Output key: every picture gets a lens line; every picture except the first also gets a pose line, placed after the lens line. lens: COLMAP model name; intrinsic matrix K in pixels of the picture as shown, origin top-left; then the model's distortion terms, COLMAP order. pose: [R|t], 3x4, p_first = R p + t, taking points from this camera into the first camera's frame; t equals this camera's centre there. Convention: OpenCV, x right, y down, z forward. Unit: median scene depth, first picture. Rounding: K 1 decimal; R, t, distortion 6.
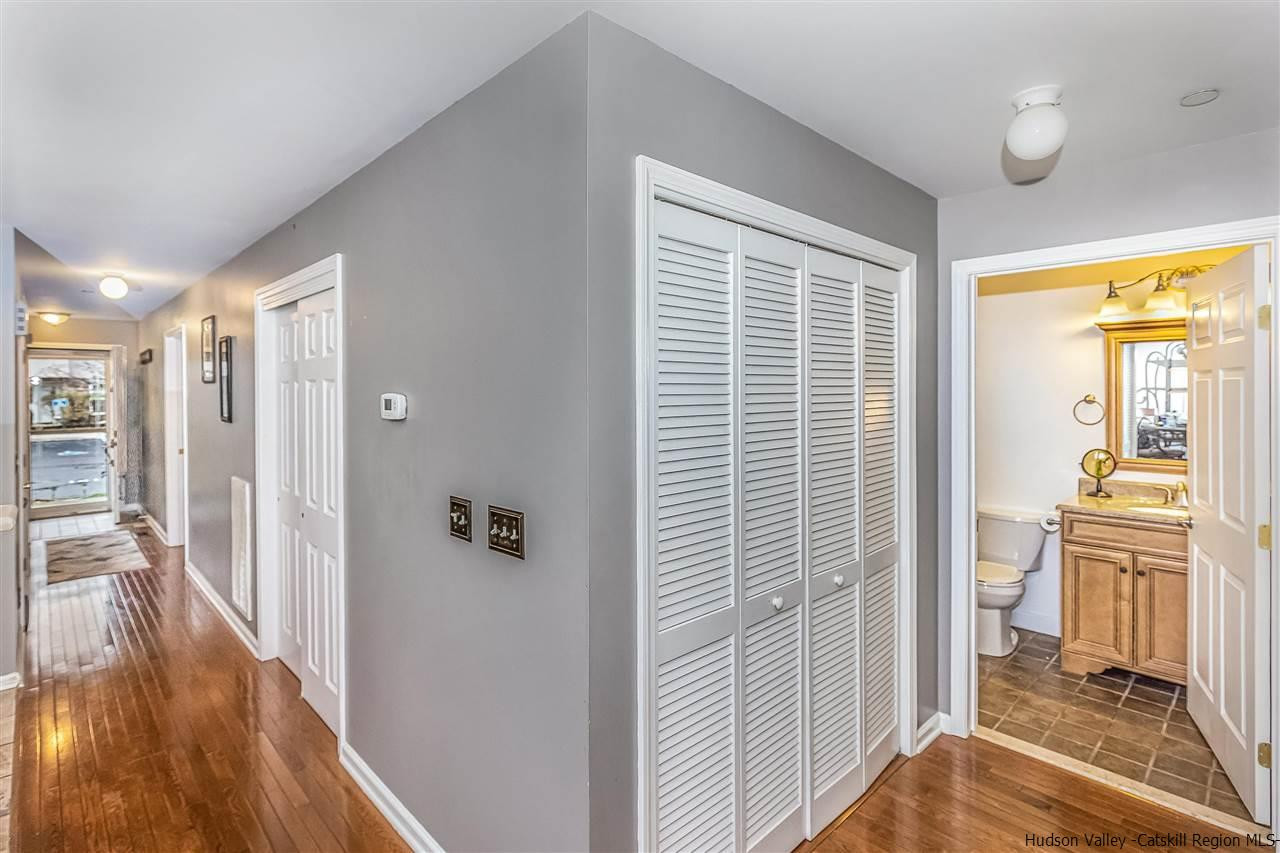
lens RADIAL K [[637.3, 0, 640.5], [0, 637.3, 395.9], [0, 0, 1]] dist [0.001237, 0.000039]
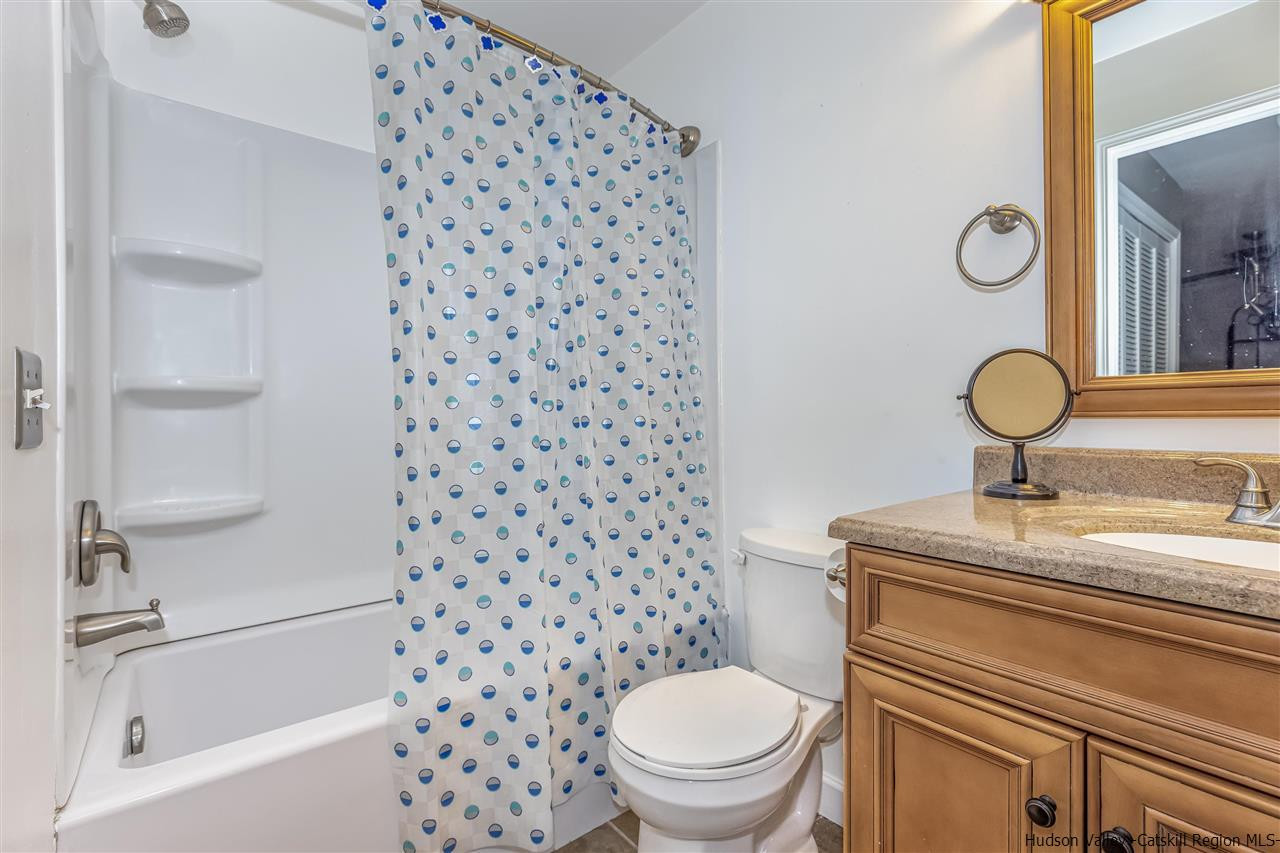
lens RADIAL K [[637.3, 0, 640.5], [0, 637.3, 395.9], [0, 0, 1]] dist [0.001237, 0.000039]
pose [[0.996887, 0.008254, -0.078408, 0.512319], [-0.009708, 0.999787, -0.018189, 0.105783], [0.078241, 0.018894, 0.996755, 0.615751]]
